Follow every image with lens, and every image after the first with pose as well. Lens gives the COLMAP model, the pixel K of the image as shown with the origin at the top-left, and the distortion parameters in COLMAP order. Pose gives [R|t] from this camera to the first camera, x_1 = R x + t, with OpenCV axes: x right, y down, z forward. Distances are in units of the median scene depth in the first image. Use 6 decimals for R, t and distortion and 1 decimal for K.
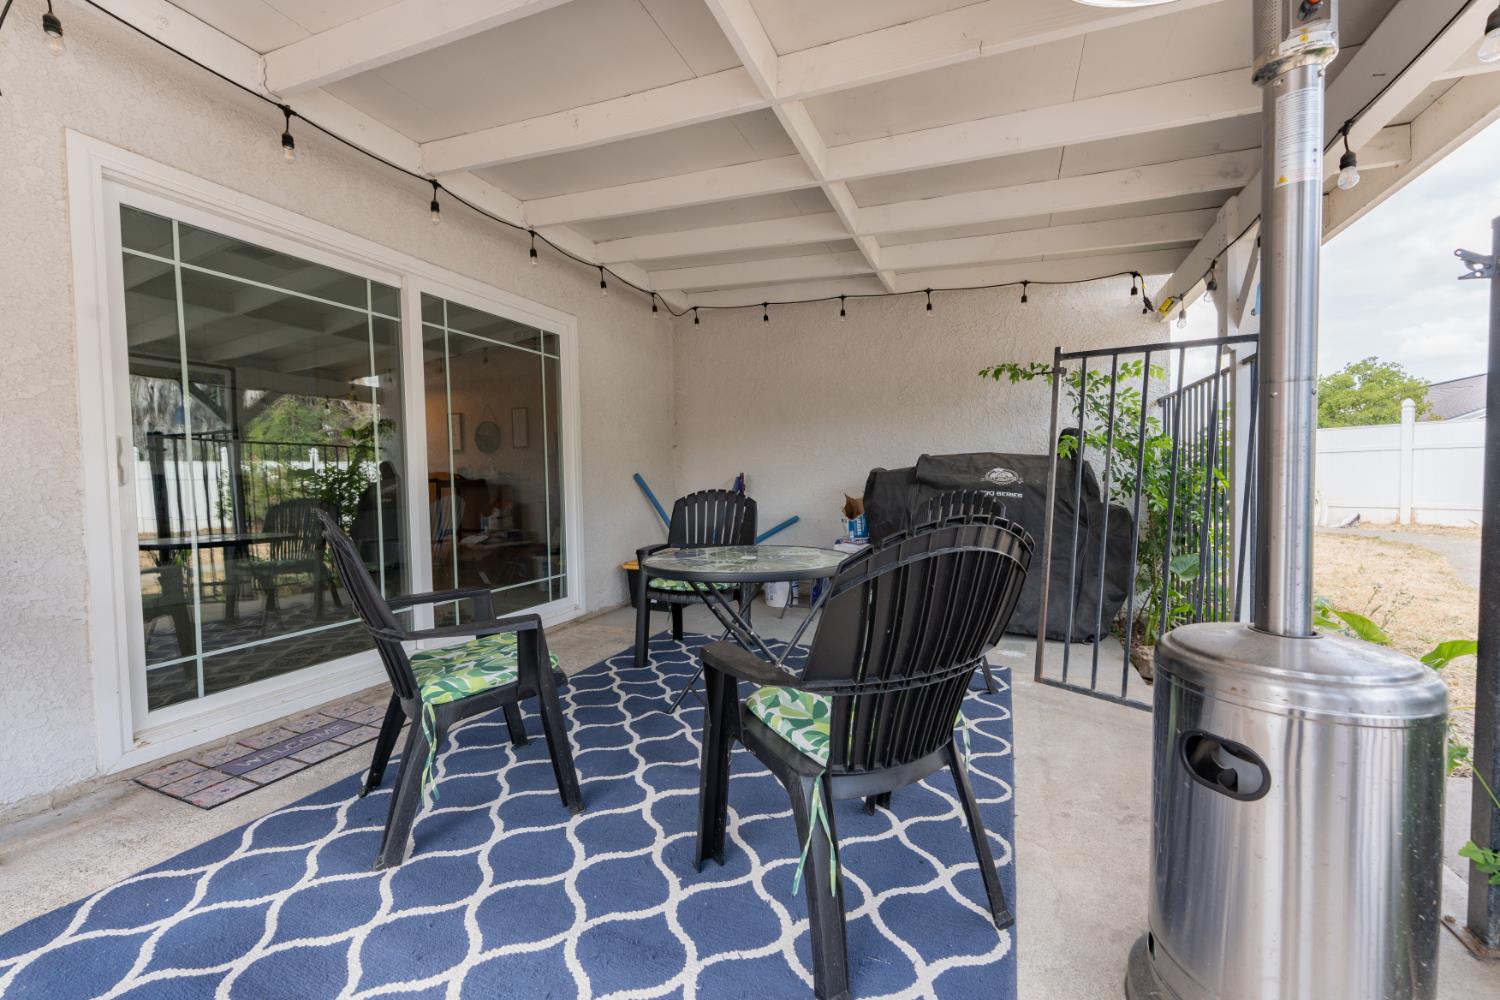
lens RADIAL K [[564.6, 0, 750.0], [0, 564.6, 500.0], [0, 0, 1]] dist [0.000154, -0.000120]
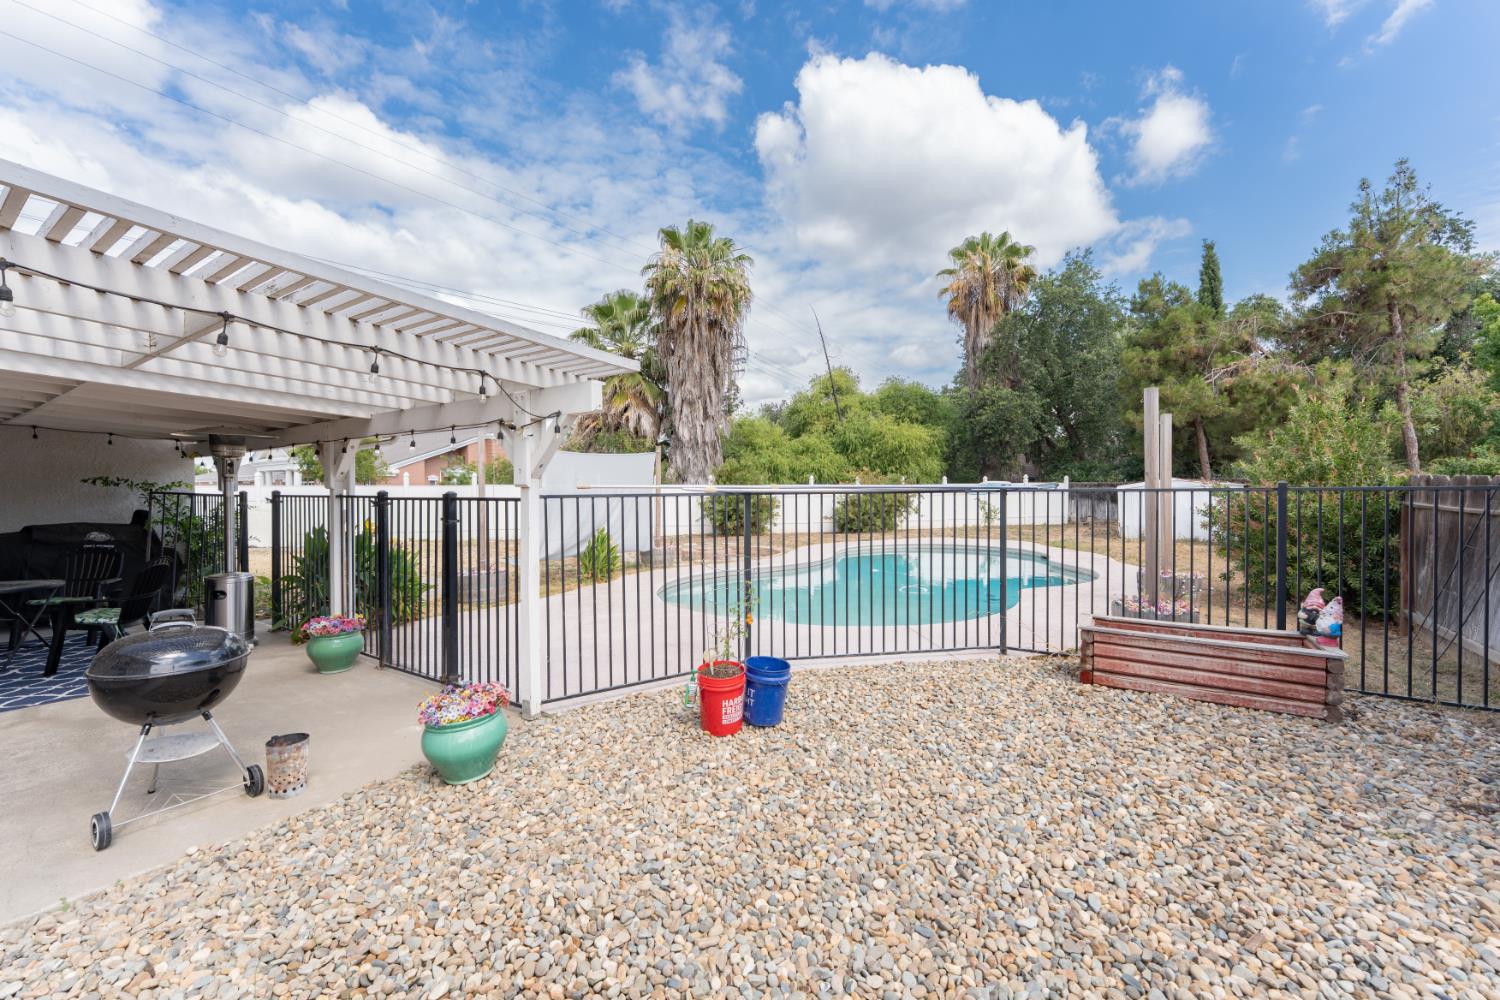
lens RADIAL K [[564.6, 0, 750.0], [0, 564.6, 500.0], [0, 0, 1]] dist [0.000154, -0.000120]
pose [[0.131484, 0.004378, 0.991309, -1.160824], [0.029793, 0.999521, -0.008366, -0.083938], [-0.990871, 0.030634, 0.131290, -1.436649]]
